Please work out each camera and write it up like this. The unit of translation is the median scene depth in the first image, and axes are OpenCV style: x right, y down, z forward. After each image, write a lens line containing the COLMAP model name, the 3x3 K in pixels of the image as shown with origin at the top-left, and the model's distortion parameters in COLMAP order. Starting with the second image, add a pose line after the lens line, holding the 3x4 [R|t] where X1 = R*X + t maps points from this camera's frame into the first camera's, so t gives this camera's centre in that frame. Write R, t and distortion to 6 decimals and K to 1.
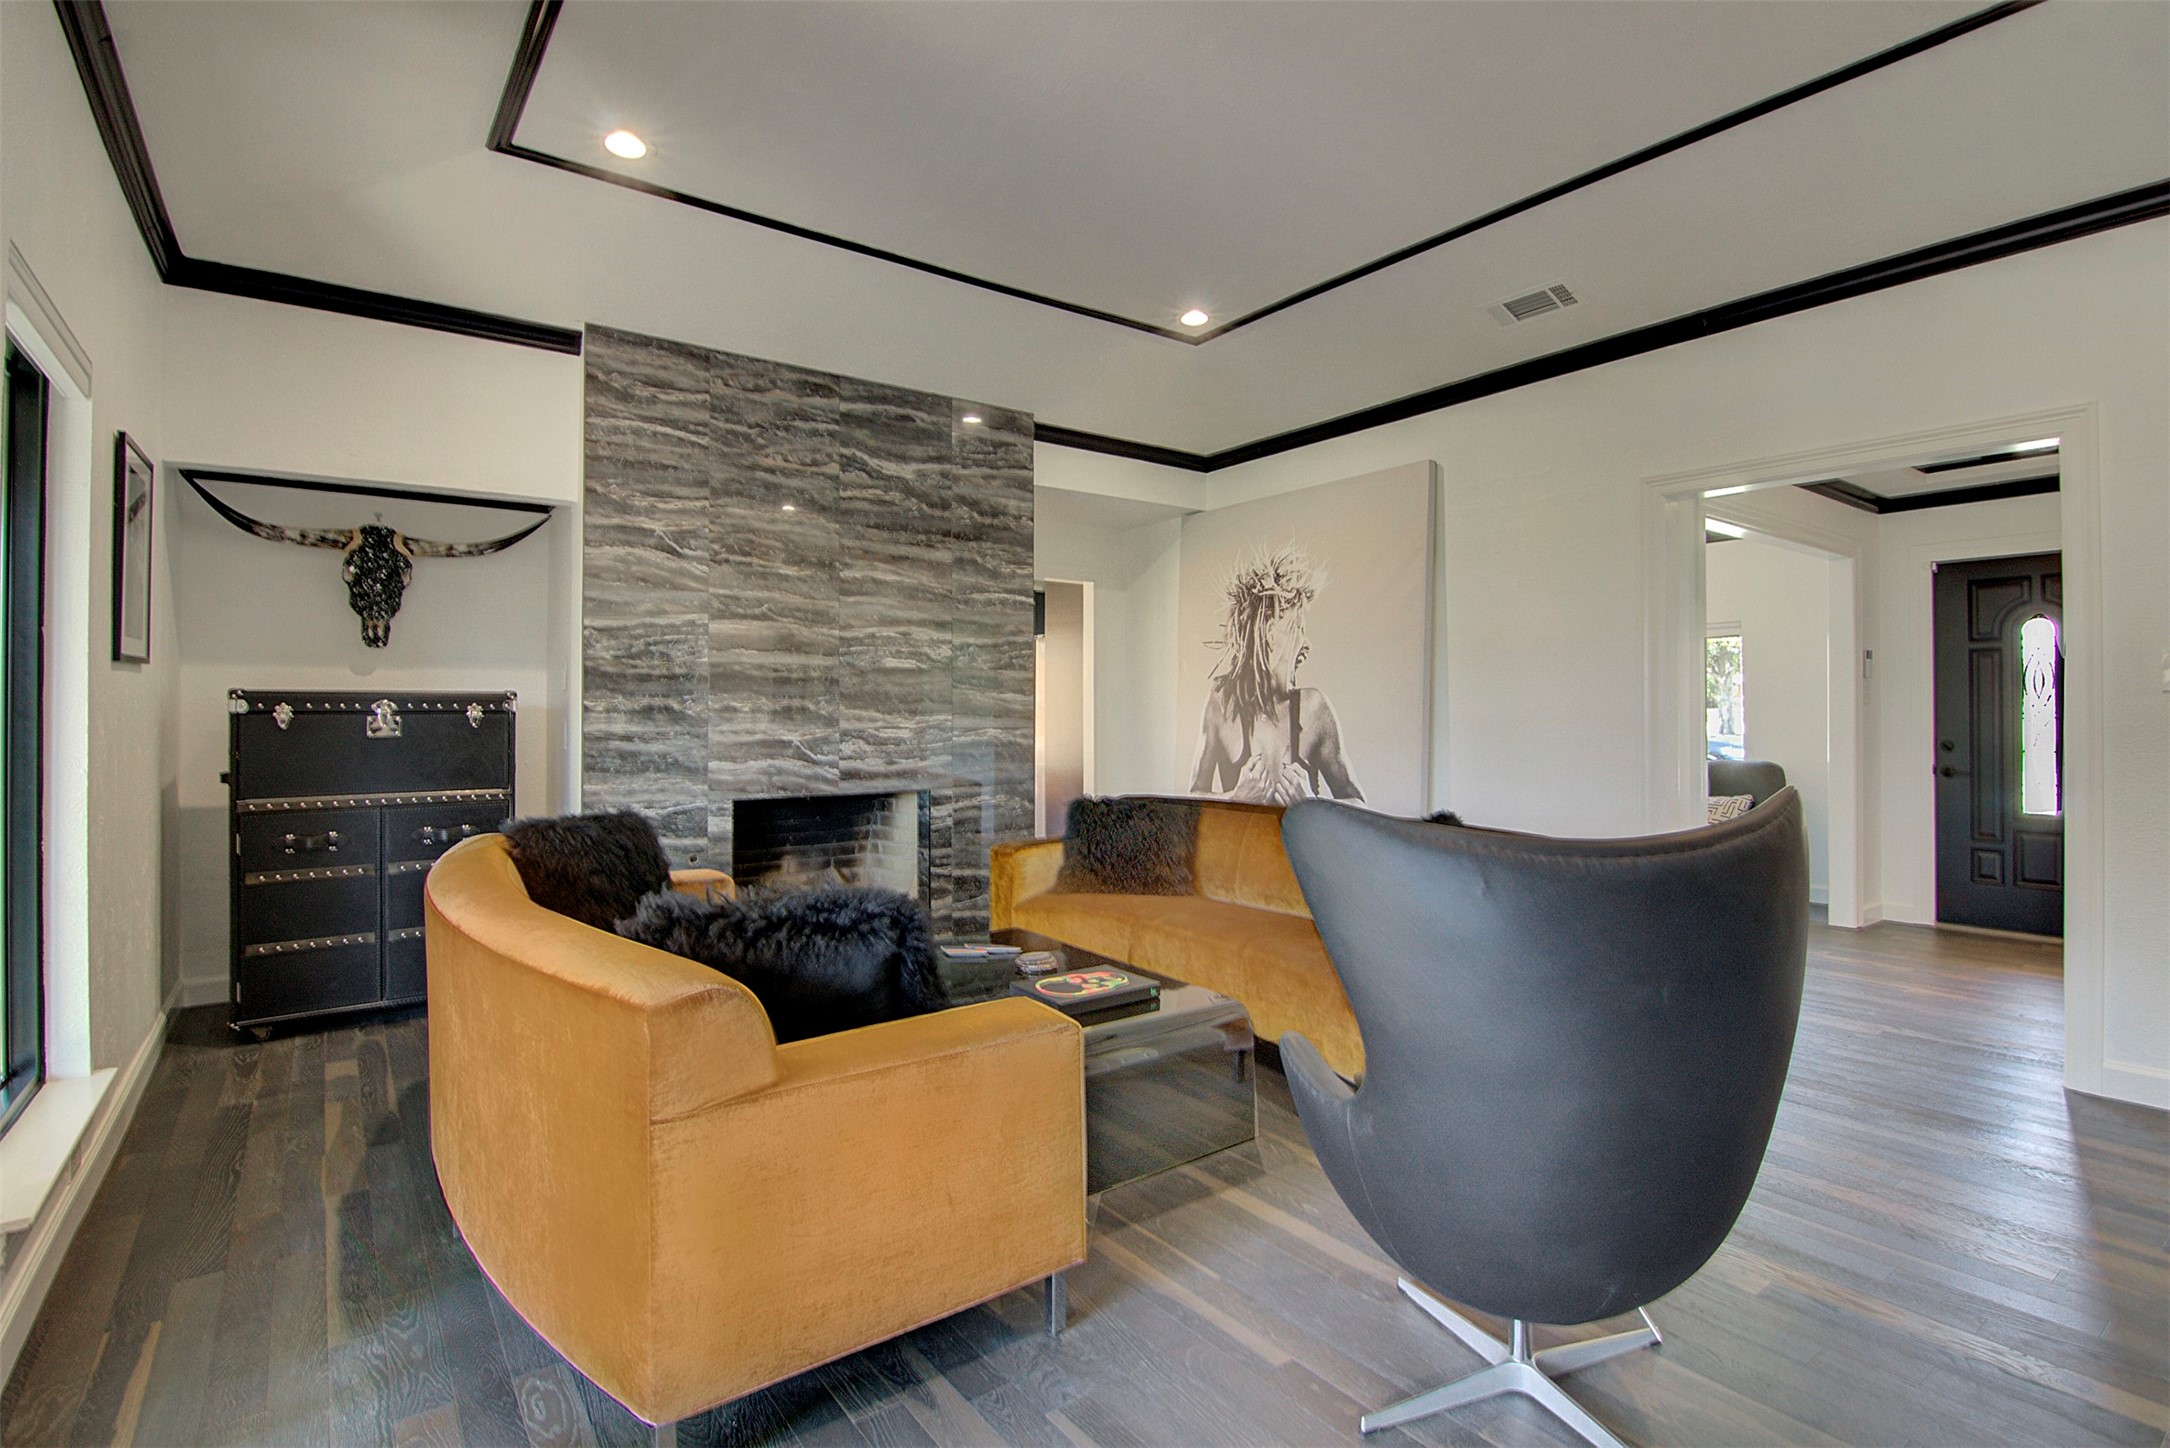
lens RADIAL K [[1033.0, 0, 1084.1], [0, 1033.0, 705.0], [0, 0, 1]] dist [-0.016414, -0.009369]
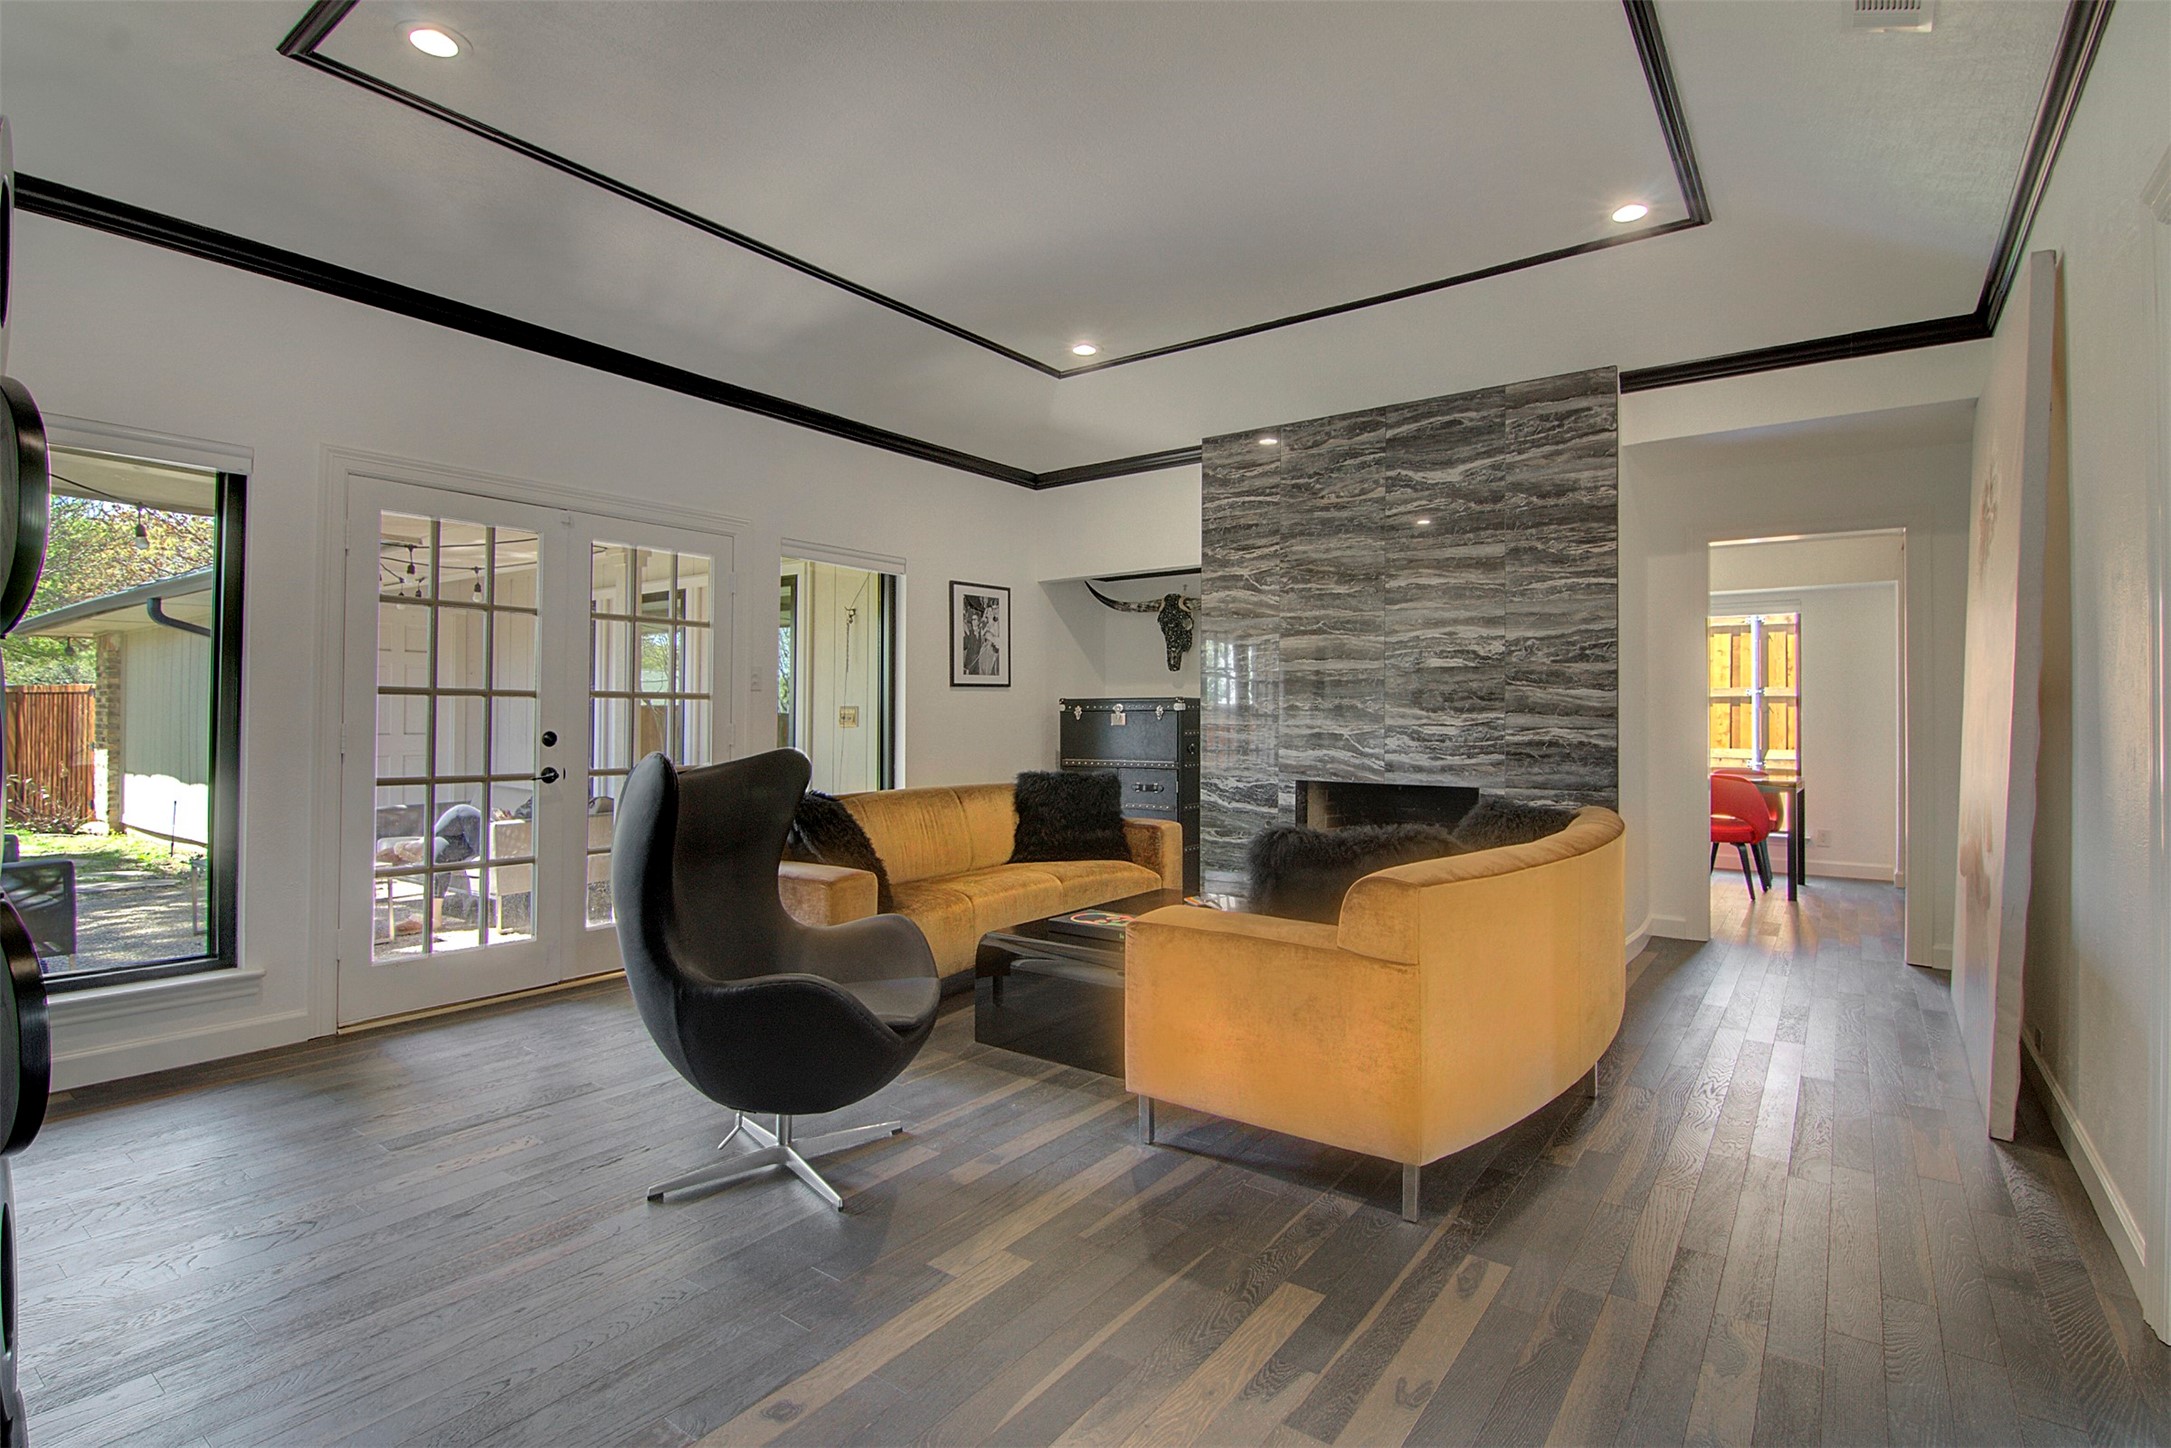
lens RADIAL K [[1033.5, 0, 1084.6], [0, 1033.5, 705.0], [0, 0, 1]] dist [-0.016414, -0.009369]
pose [[0.286974, -0.012700, -0.957854, 0.701647], [0.001536, 0.999917, -0.012797, 0.014716], [0.957937, 0.002201, 0.286970, 0.356420]]
